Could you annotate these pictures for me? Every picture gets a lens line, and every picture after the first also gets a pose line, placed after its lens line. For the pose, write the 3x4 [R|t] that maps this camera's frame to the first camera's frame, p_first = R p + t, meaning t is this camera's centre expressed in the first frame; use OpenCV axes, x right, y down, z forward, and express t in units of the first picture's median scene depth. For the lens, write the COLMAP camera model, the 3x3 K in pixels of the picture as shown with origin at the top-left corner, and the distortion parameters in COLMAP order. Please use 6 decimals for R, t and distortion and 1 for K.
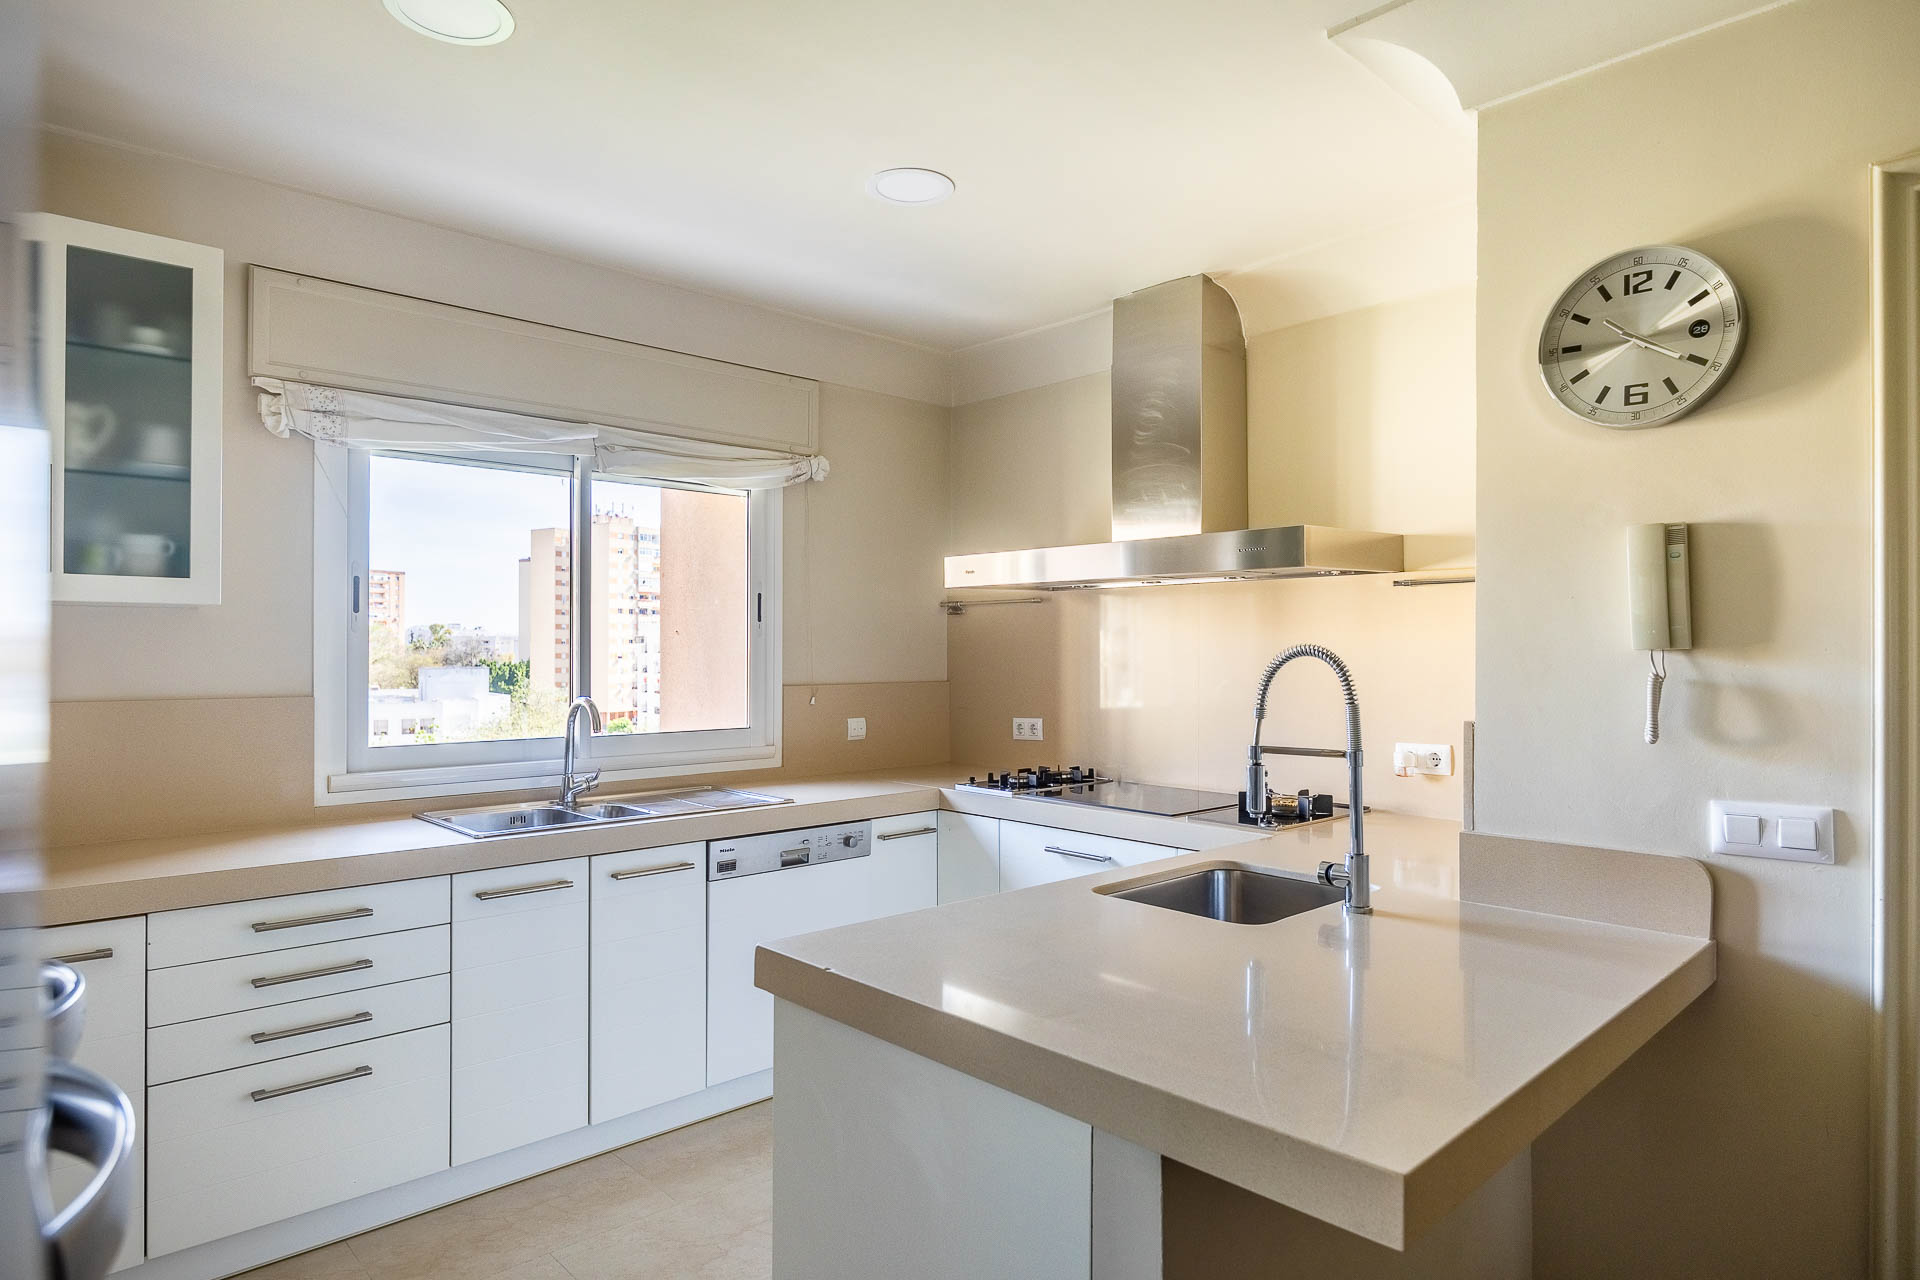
lens RADIAL K [[1064.0, 0, 958.2], [0, 1064.0, 651.6], [0, 0, 1]] dist [-0.054462, 0.010421]
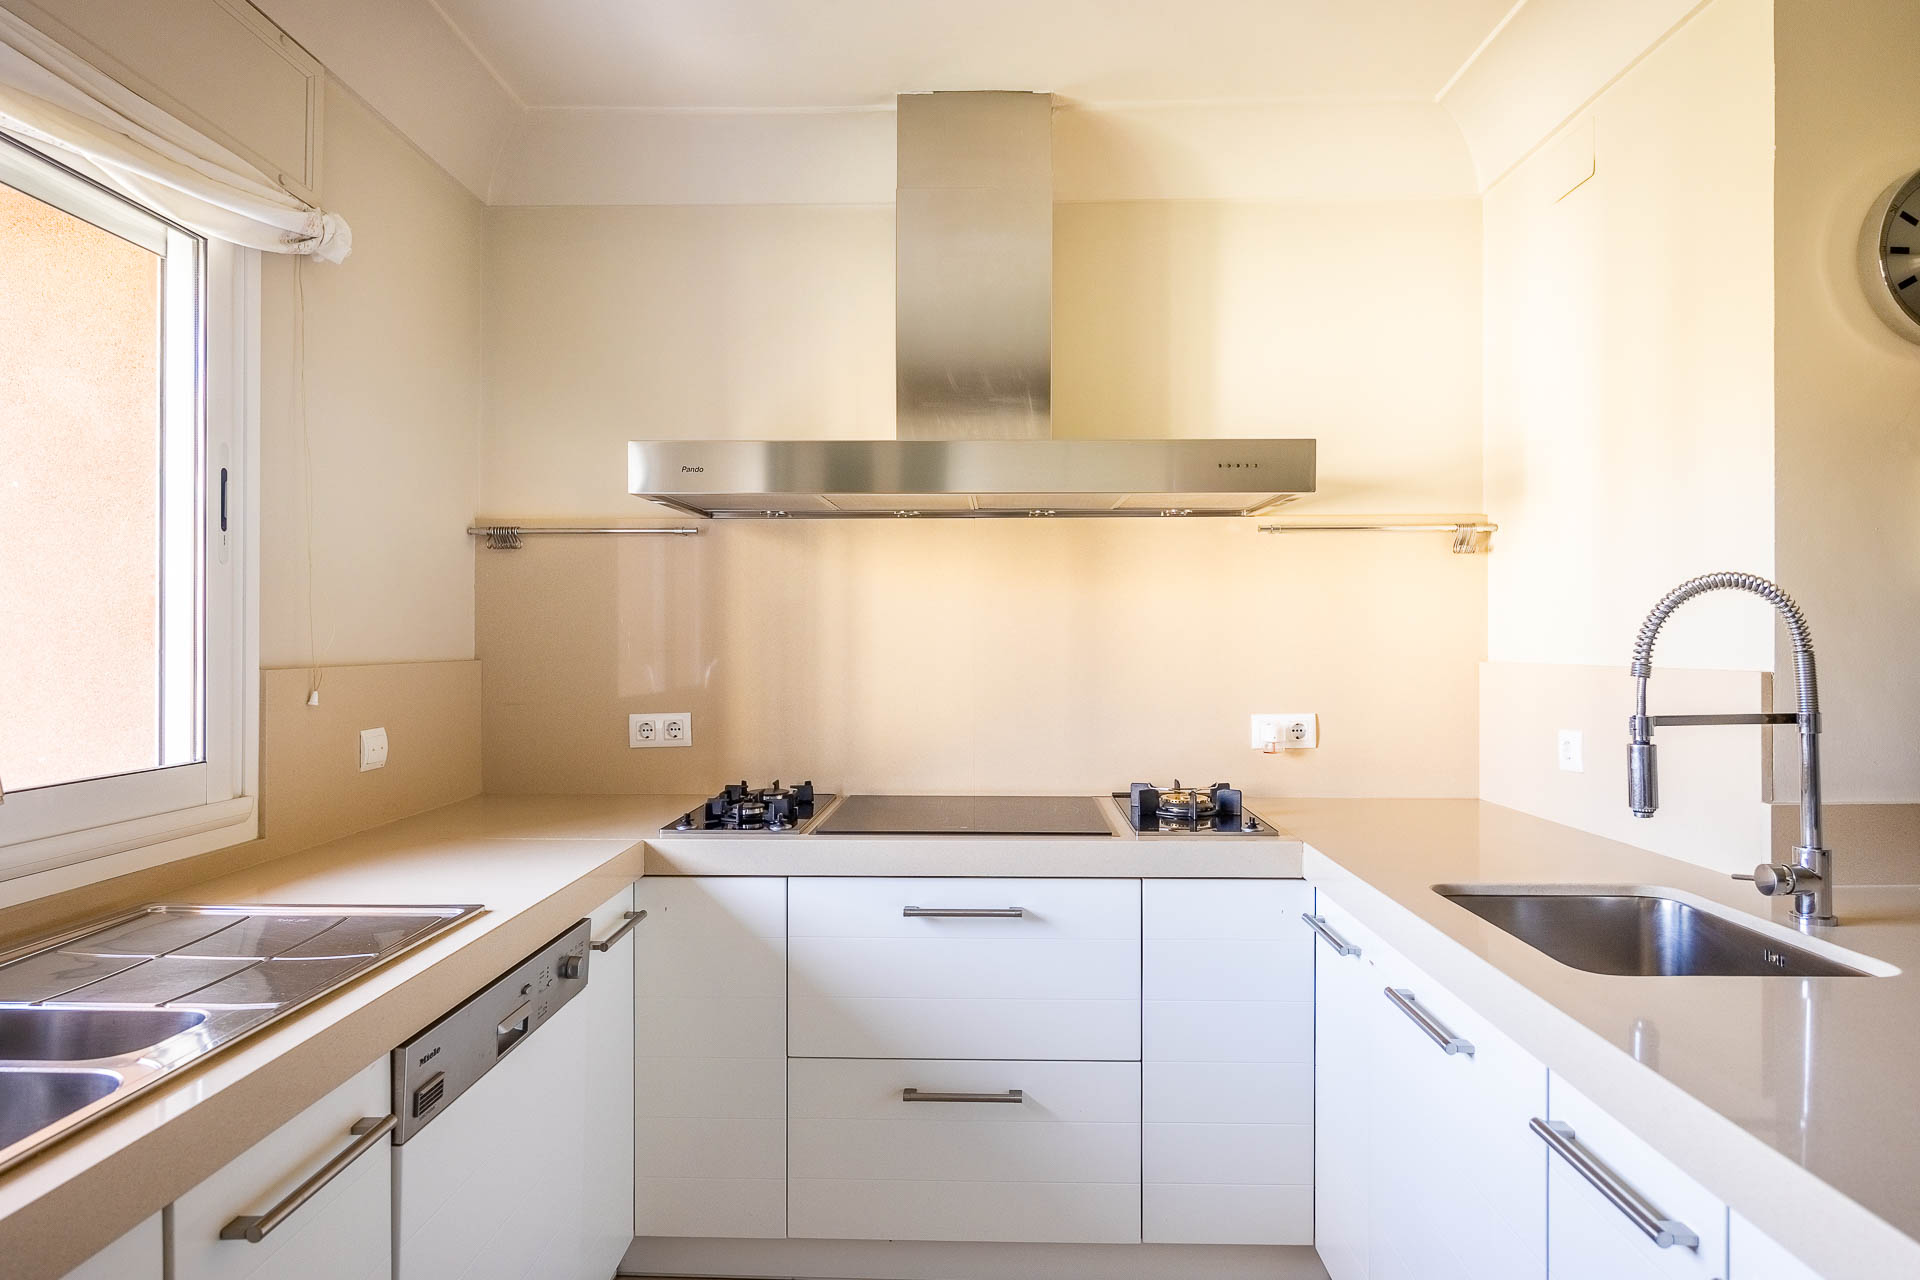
lens RADIAL K [[1054.5, 0, 960.0], [0, 1054.5, 640.0], [0, 0, 1]] dist [-0.009261, -0.001441]
pose [[0.695082, -0.000666, 0.718930, -0.311769], [0.002116, 0.999997, -0.001119, 0.021708], [-0.718927, 0.002299, 0.695082, 0.485758]]
